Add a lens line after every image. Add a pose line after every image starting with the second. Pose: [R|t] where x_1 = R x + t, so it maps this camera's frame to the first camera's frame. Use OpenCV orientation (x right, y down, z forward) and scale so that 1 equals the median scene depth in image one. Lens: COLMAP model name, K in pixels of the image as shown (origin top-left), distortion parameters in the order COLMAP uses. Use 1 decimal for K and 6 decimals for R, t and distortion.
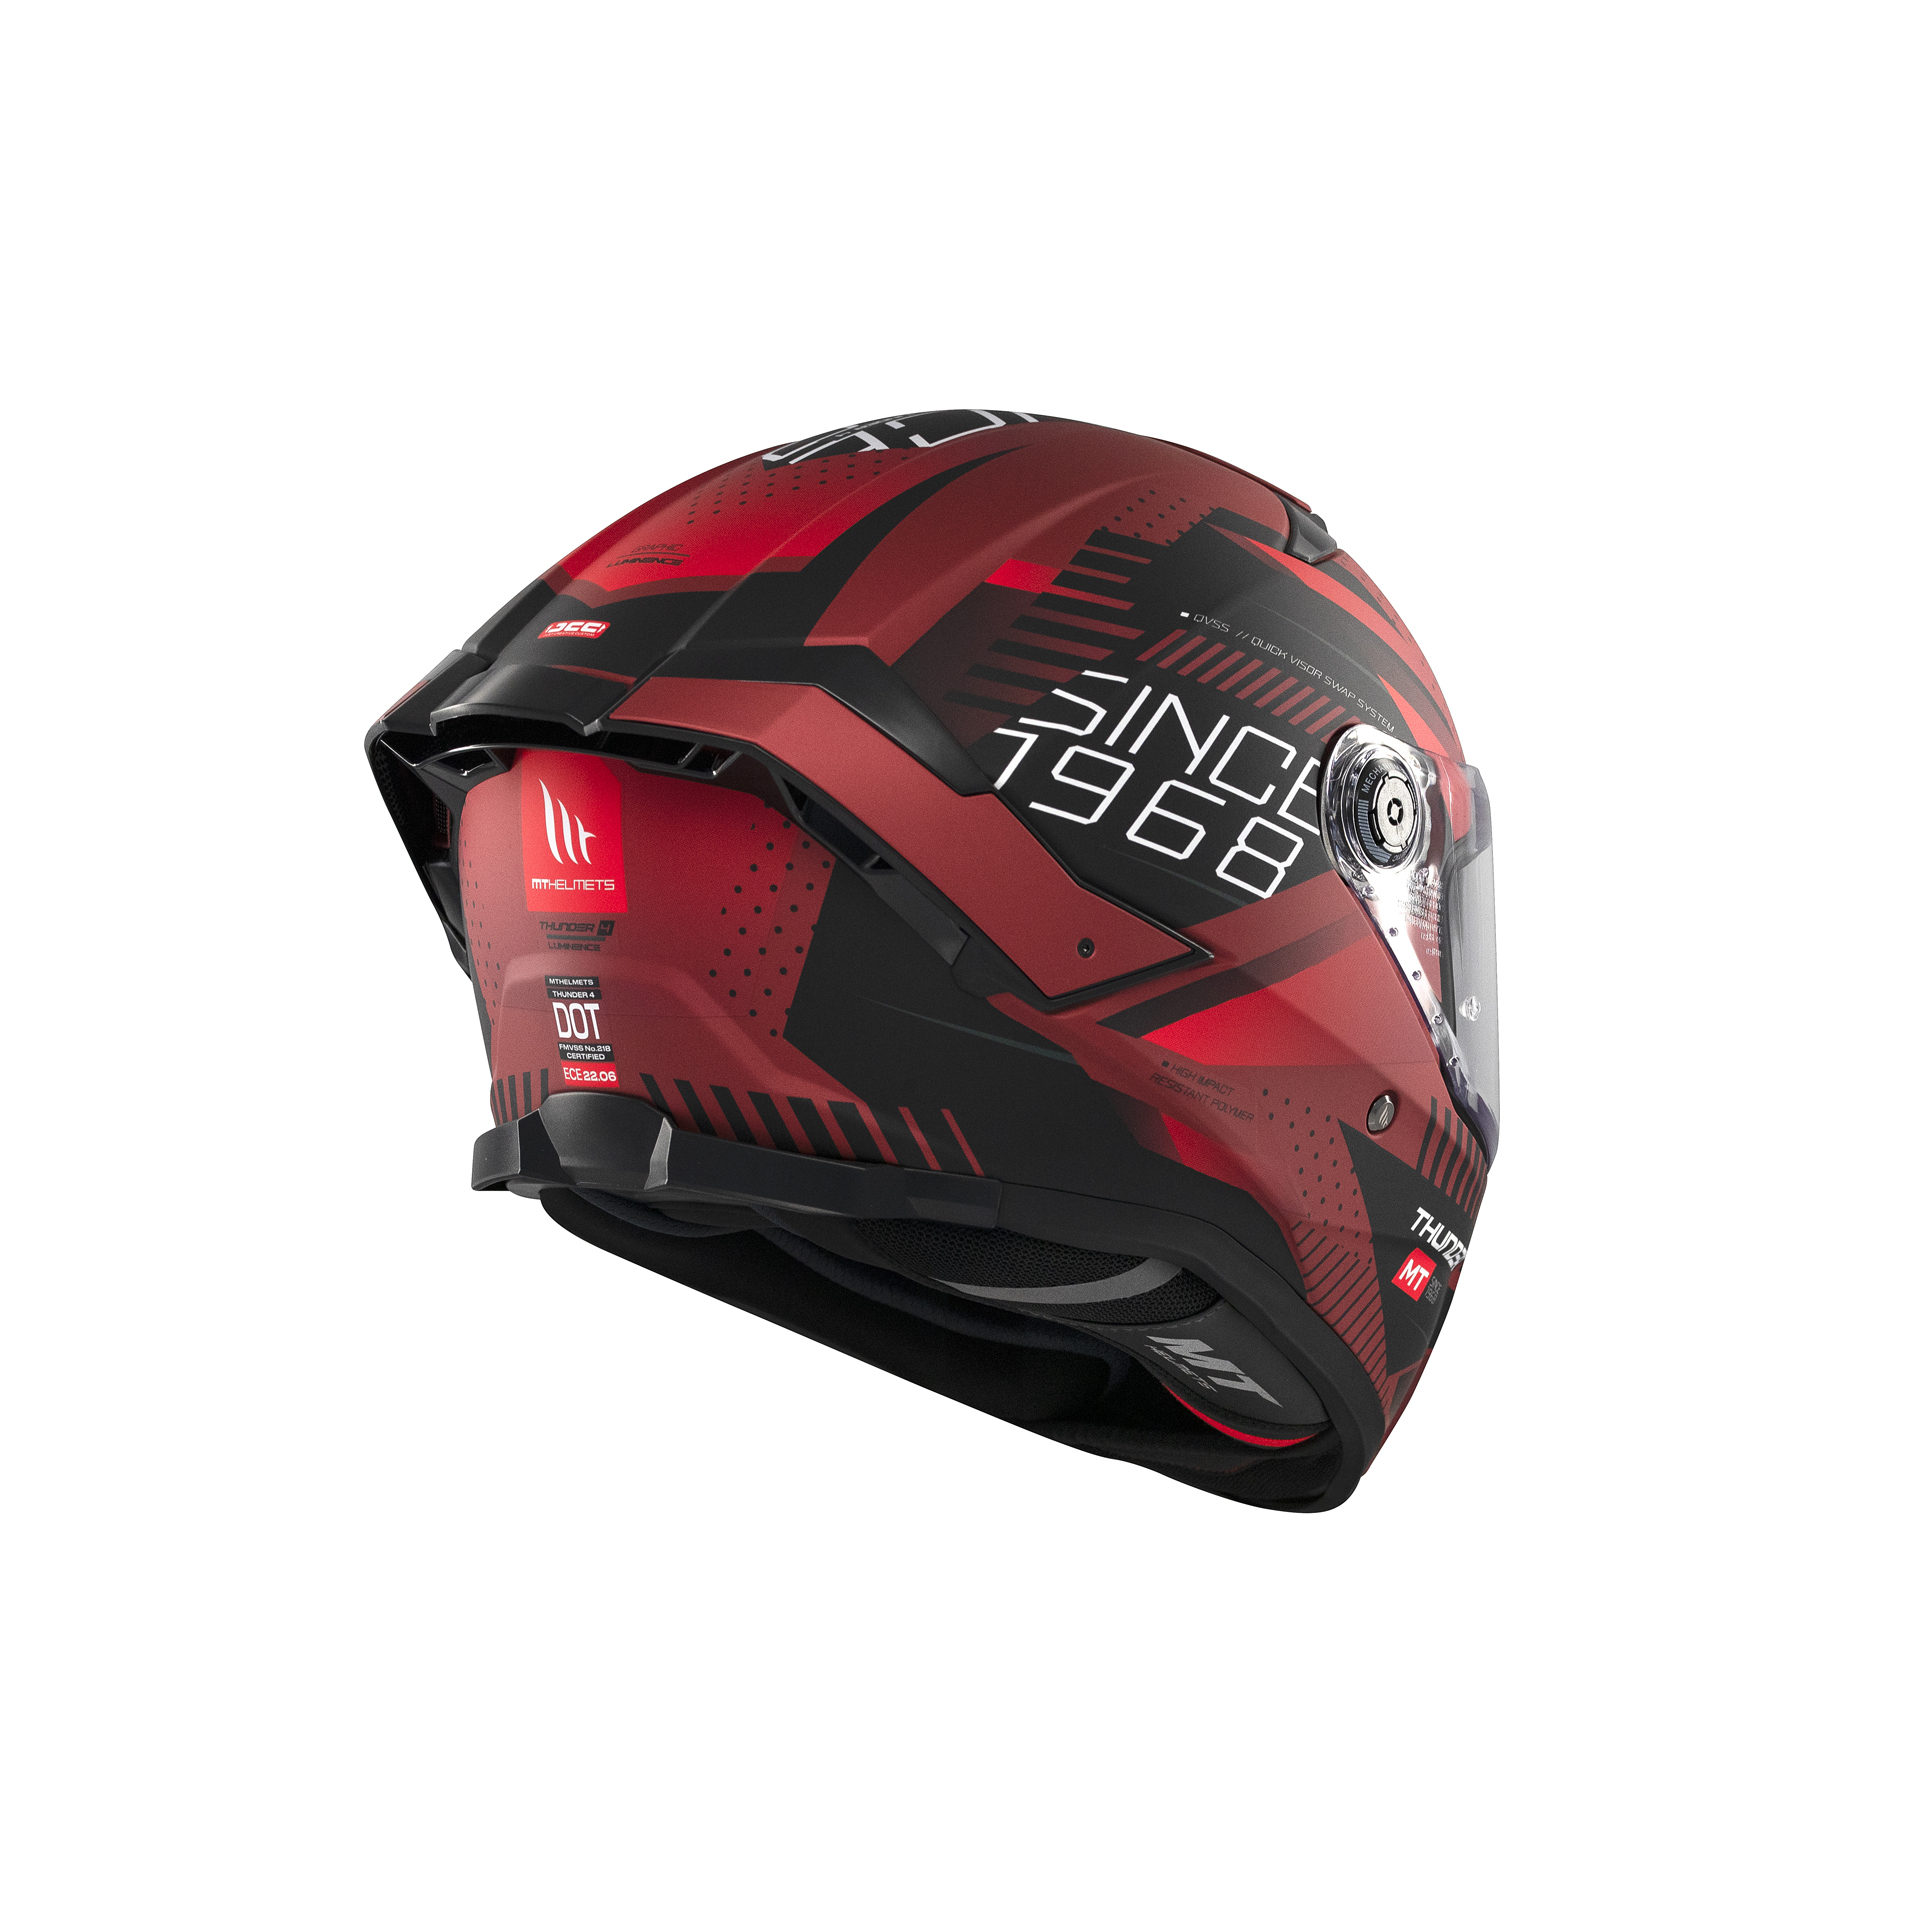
lens RADIAL K [[6864.3, 0, 960.0], [0, 6864.3, 960.0], [0, 0, 1]] dist [0.052422, 0.016632]
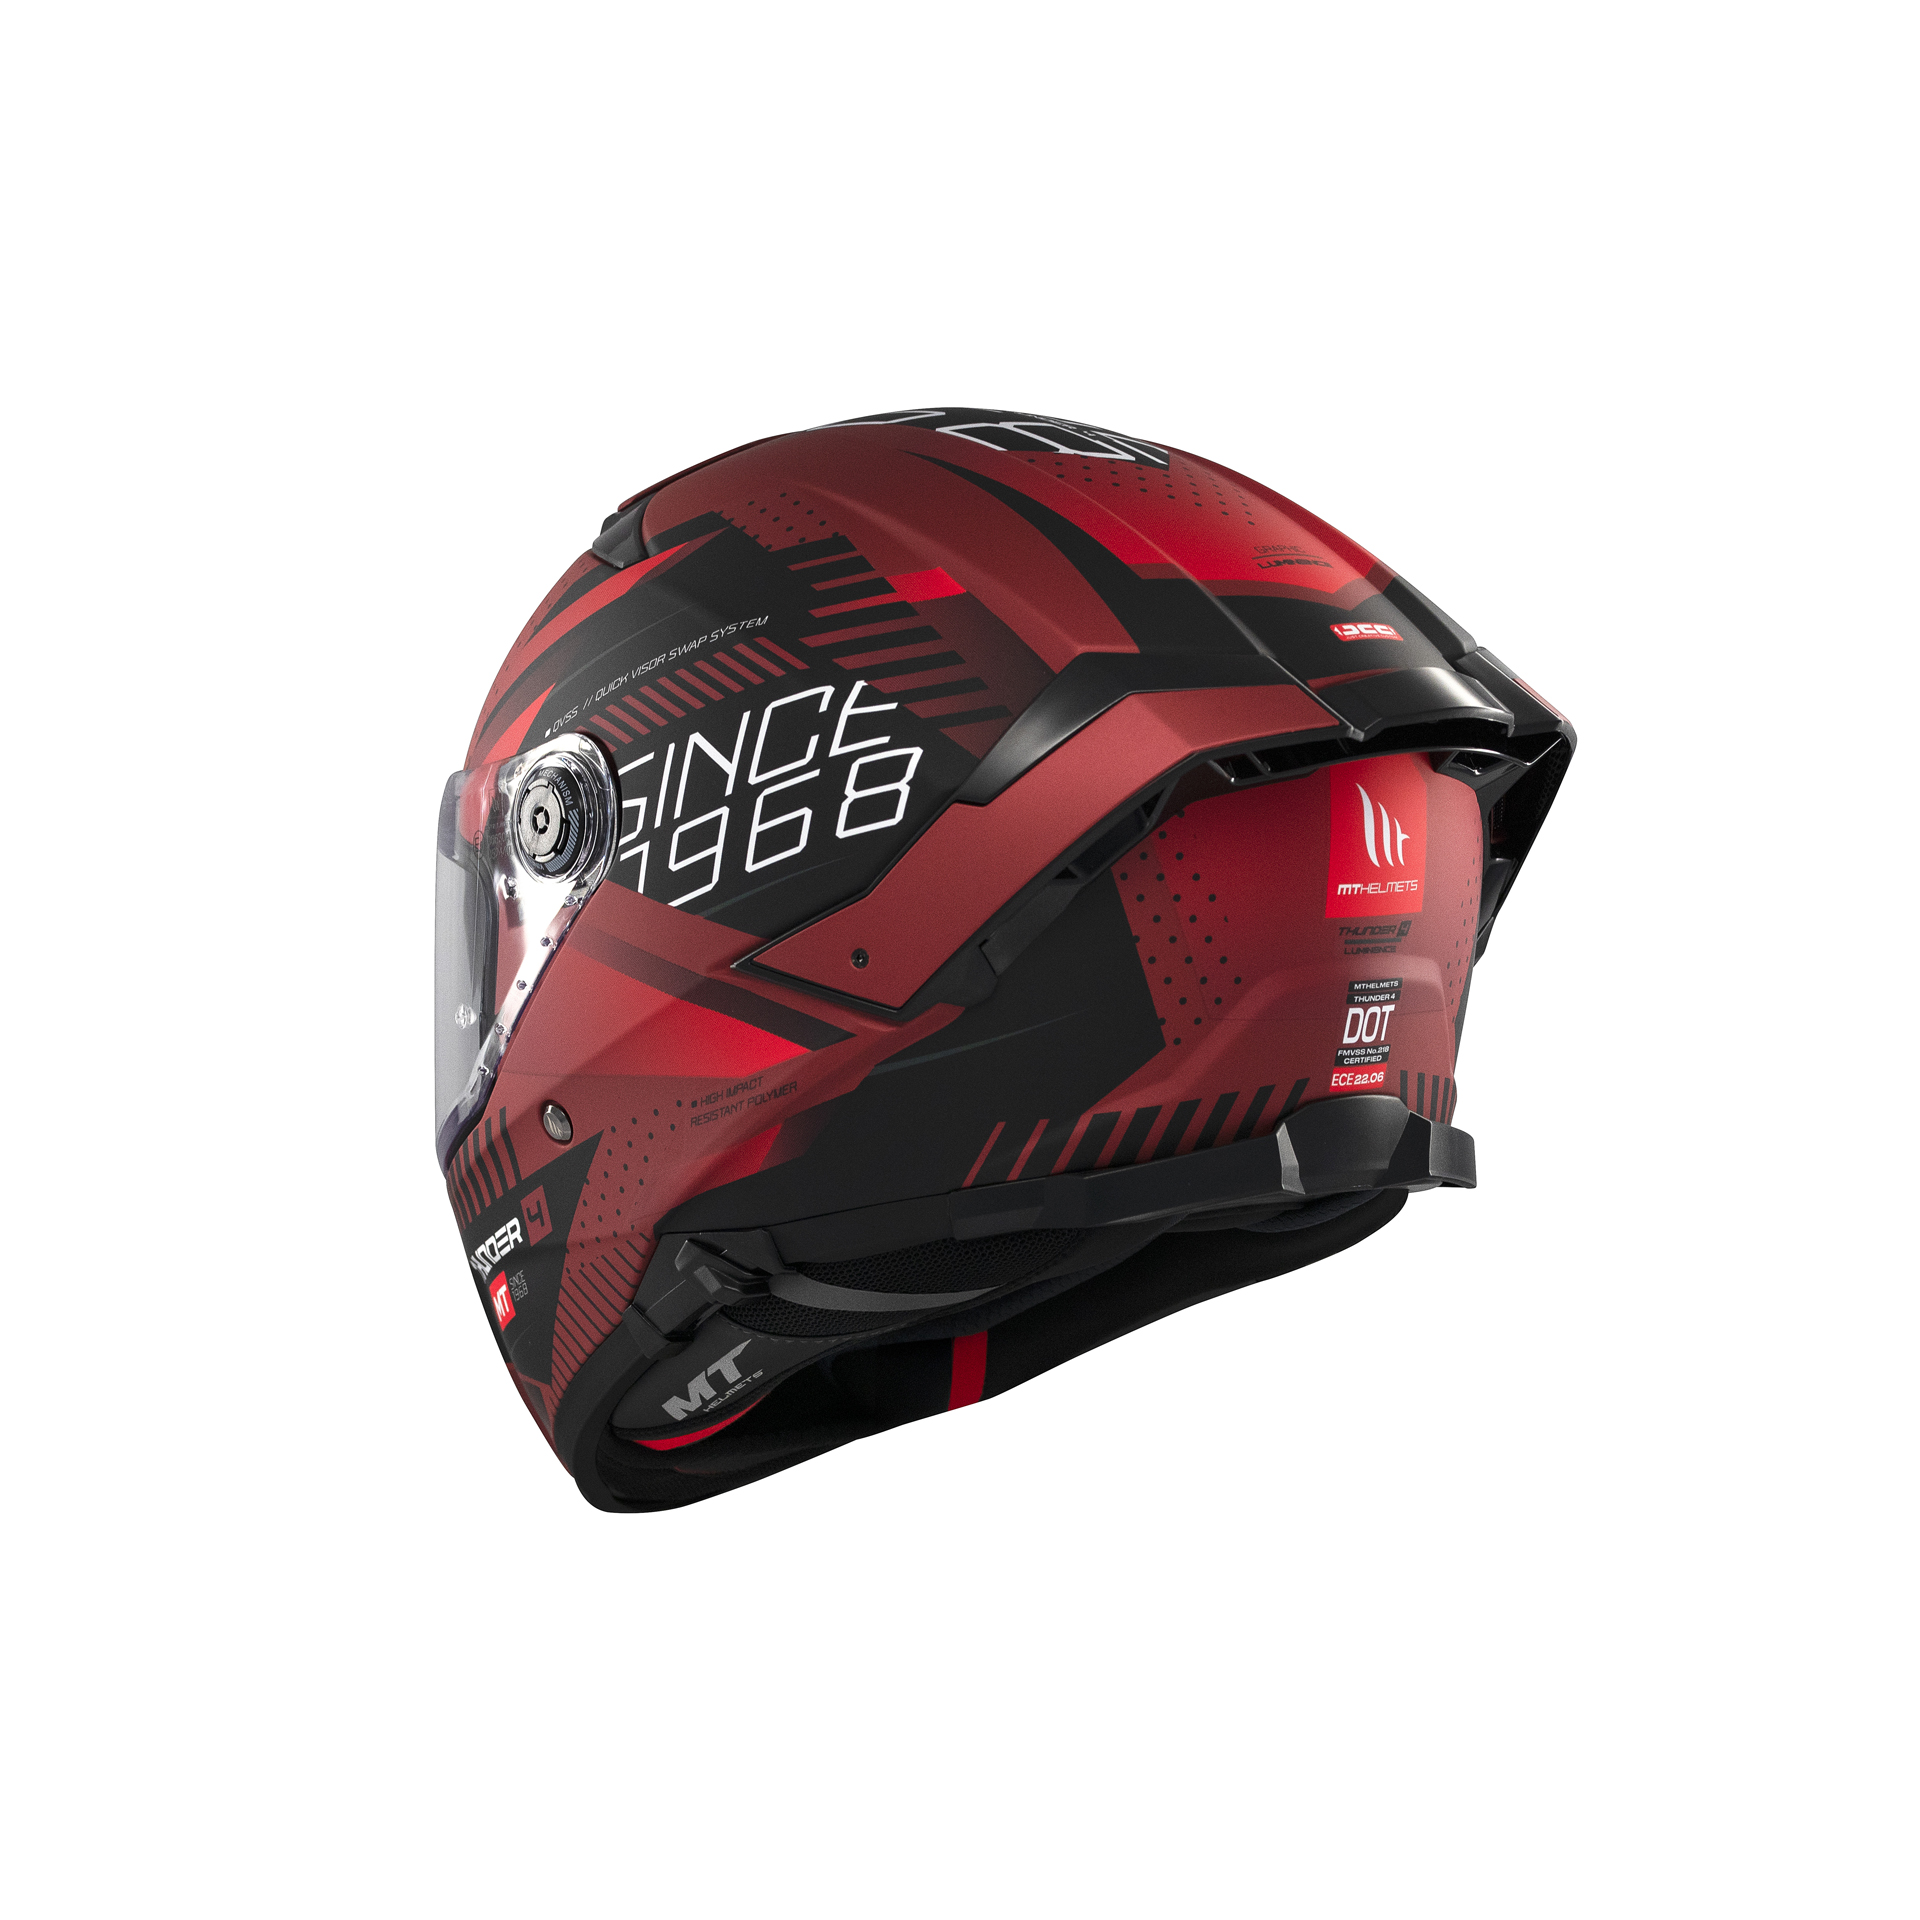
lens RADIAL K [[6864.3, 0, 960.0], [0, 6864.3, 960.0], [0, 0, 1]] dist [0.052422, 0.016632]
pose [[-0.006022, -0.049660, 0.998748, -1.055485], [0.036627, 0.998085, 0.049848, -0.052573], [-0.999311, 0.036881, -0.004191, 1.068887]]
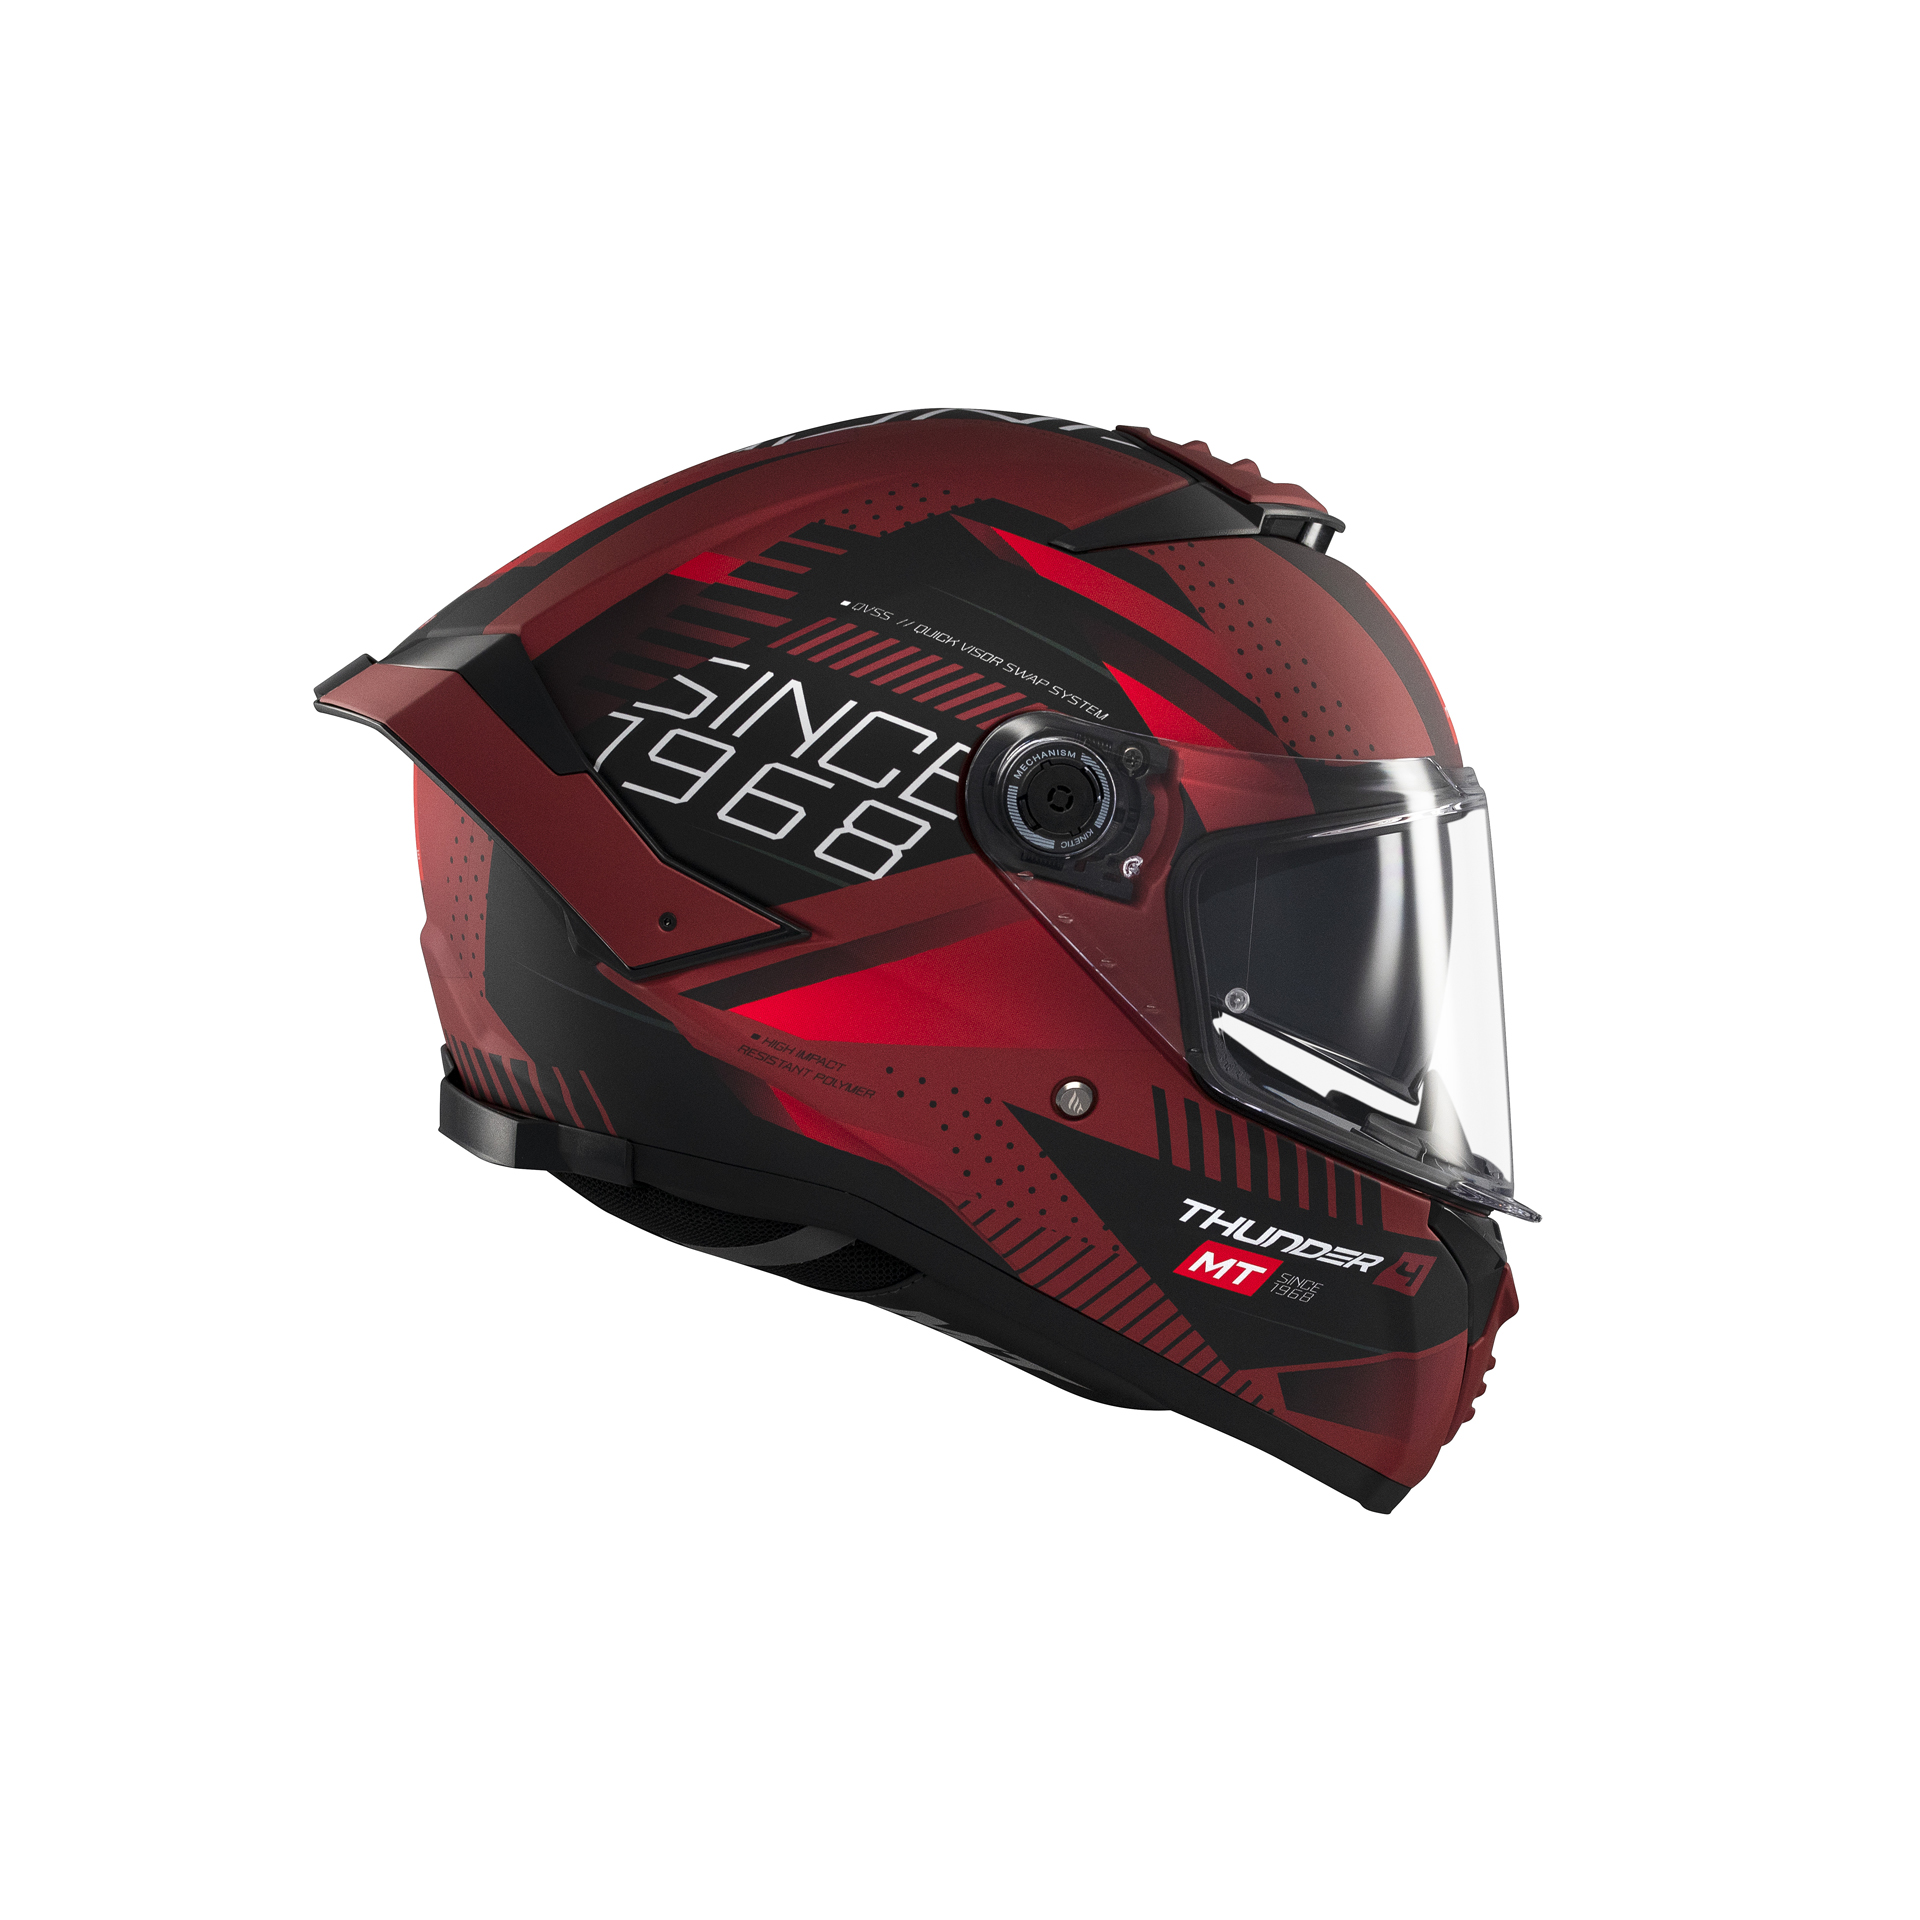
lens RADIAL K [[6864.3, 0, 960.0], [0, 6864.3, 960.0], [0, 0, 1]] dist [0.052422, 0.016632]
pose [[0.713020, 0.027867, -0.700589, 0.774293], [-0.032139, 0.999459, 0.007046, -0.004675], [0.700406, 0.017493, 0.713530, 0.280592]]
